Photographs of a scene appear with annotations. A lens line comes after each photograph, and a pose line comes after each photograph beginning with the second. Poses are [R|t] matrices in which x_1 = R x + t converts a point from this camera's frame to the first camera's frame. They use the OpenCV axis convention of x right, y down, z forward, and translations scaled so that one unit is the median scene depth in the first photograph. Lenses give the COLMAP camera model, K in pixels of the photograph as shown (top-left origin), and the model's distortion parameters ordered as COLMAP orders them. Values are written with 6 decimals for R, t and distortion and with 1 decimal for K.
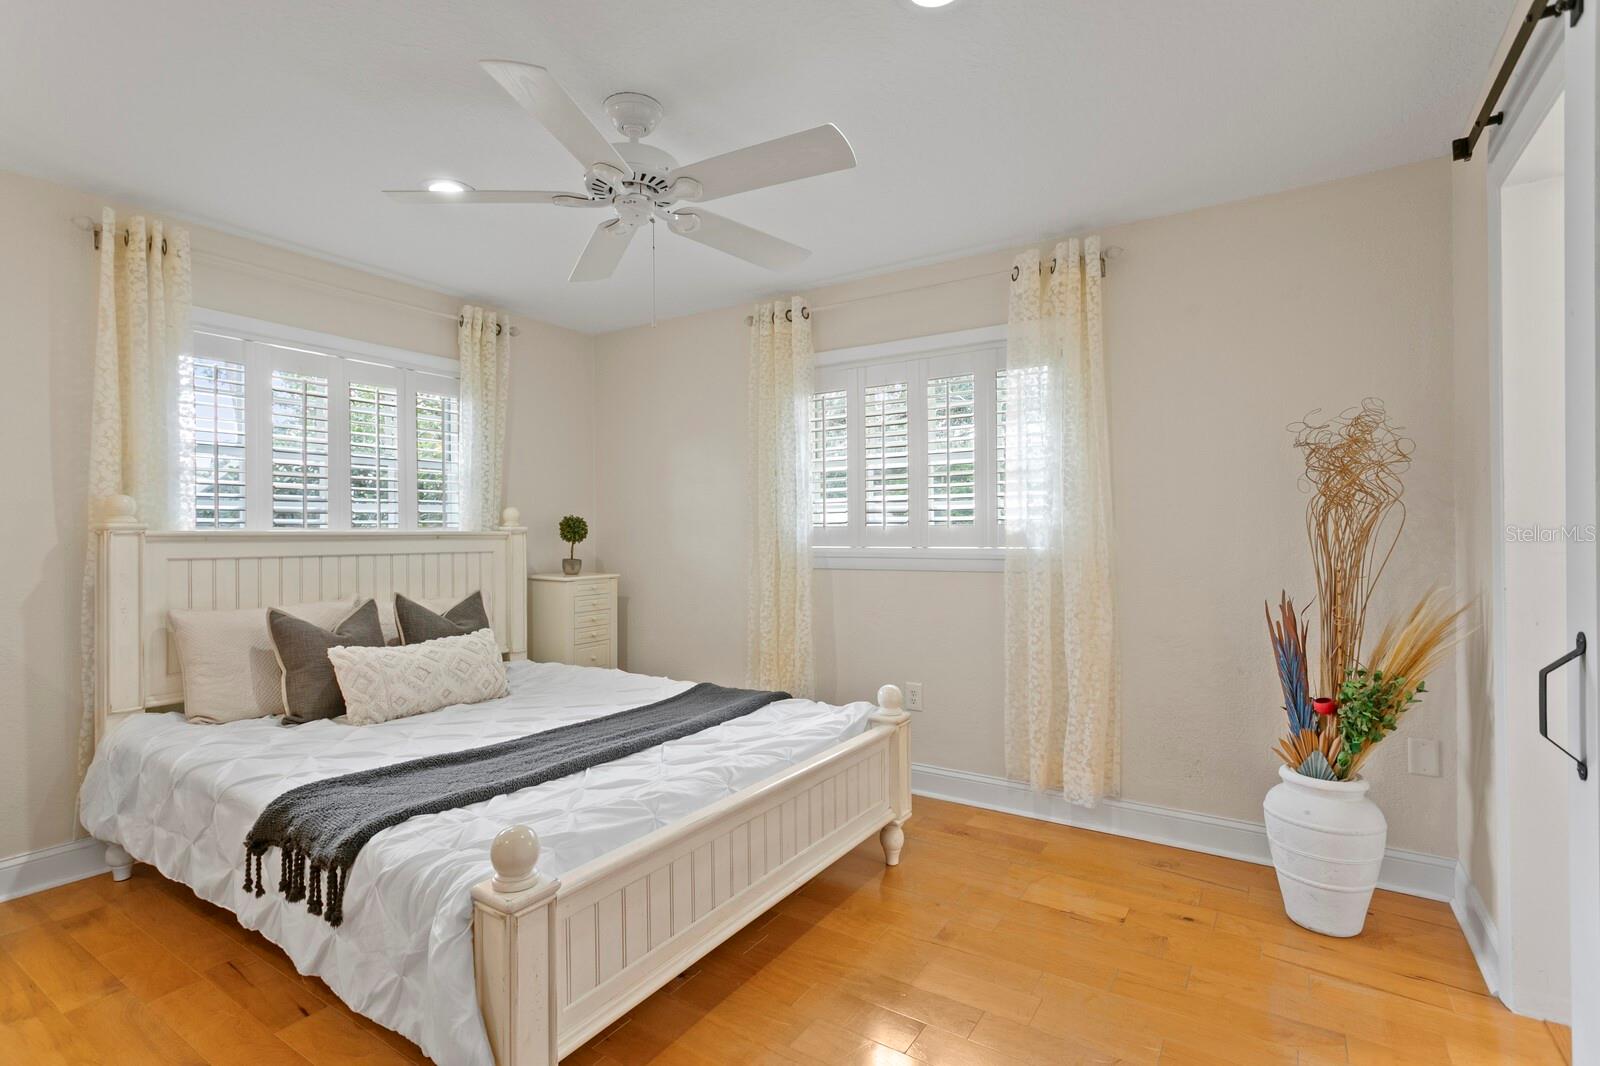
lens RADIAL K [[761.3, 0, 782.8], [0, 761.3, 530.2], [0, 0, 1]] dist [0.003198, 0.000908]
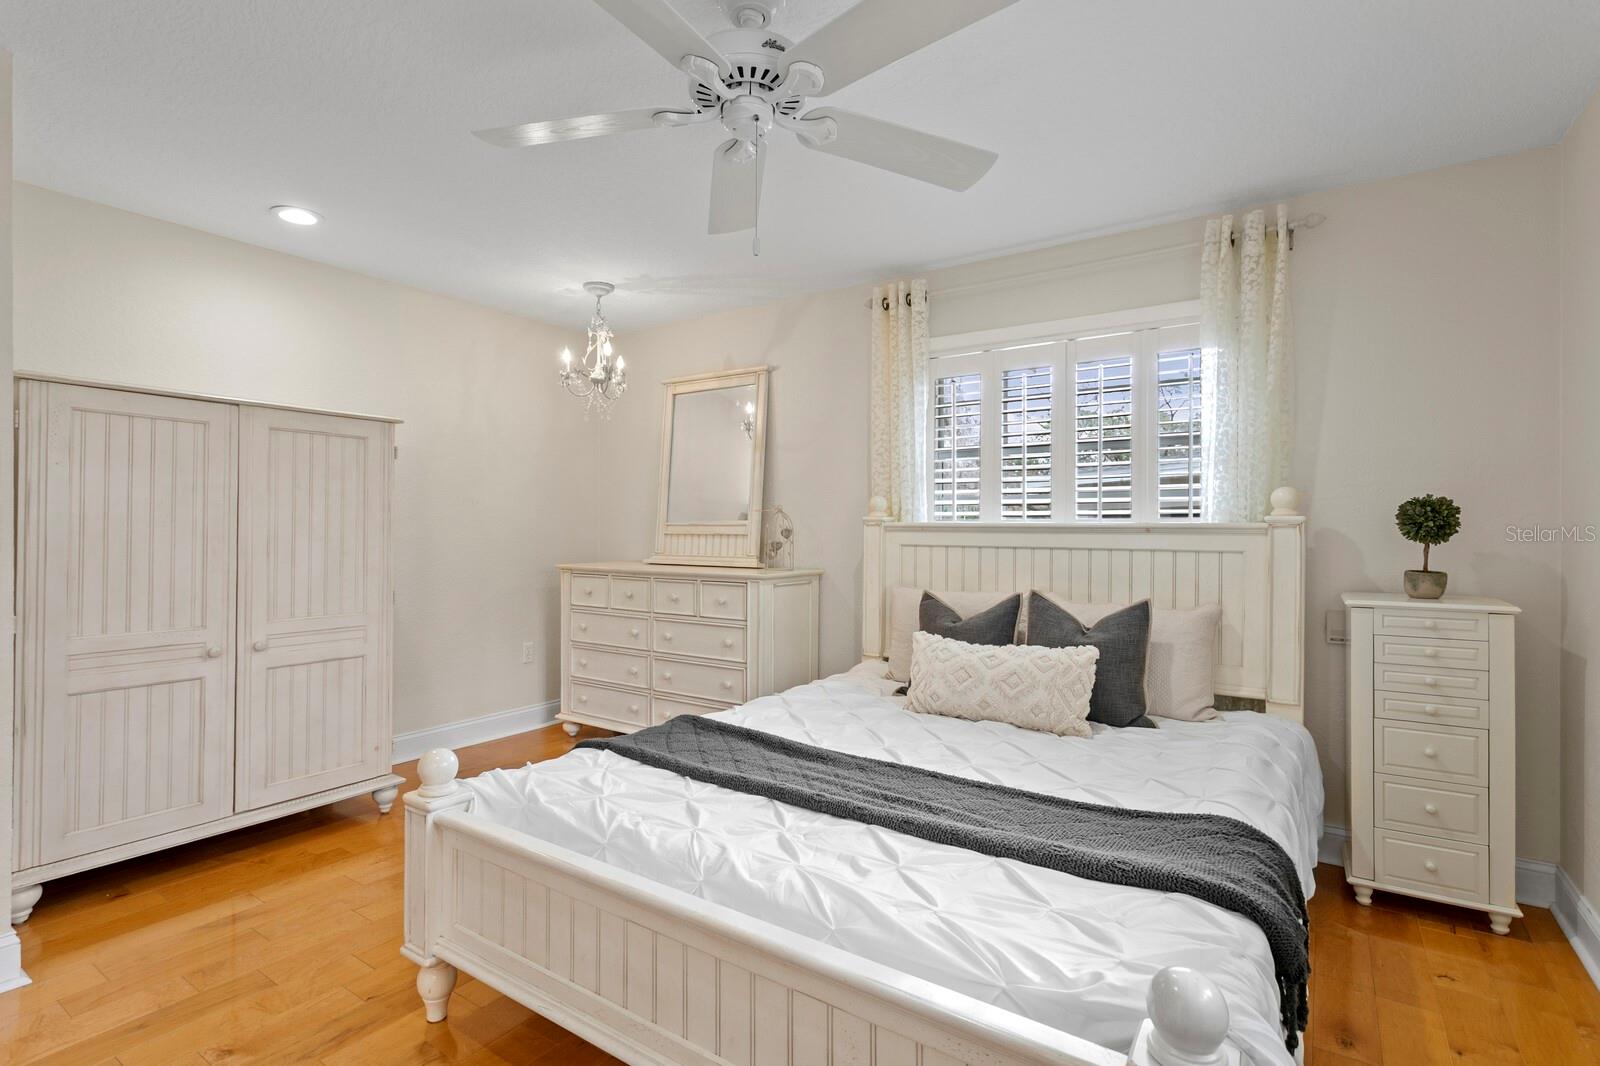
lens RADIAL K [[780.5, 0, 799.8], [0, 780.5, 522.7], [0, 0, 1]] dist [0.011602, 0.000251]
pose [[-0.010746, -0.002575, -0.999939, 0.480173], [-0.000577, 0.999997, -0.002569, 0.004523], [0.999942, 0.000549, -0.010748, 0.808717]]
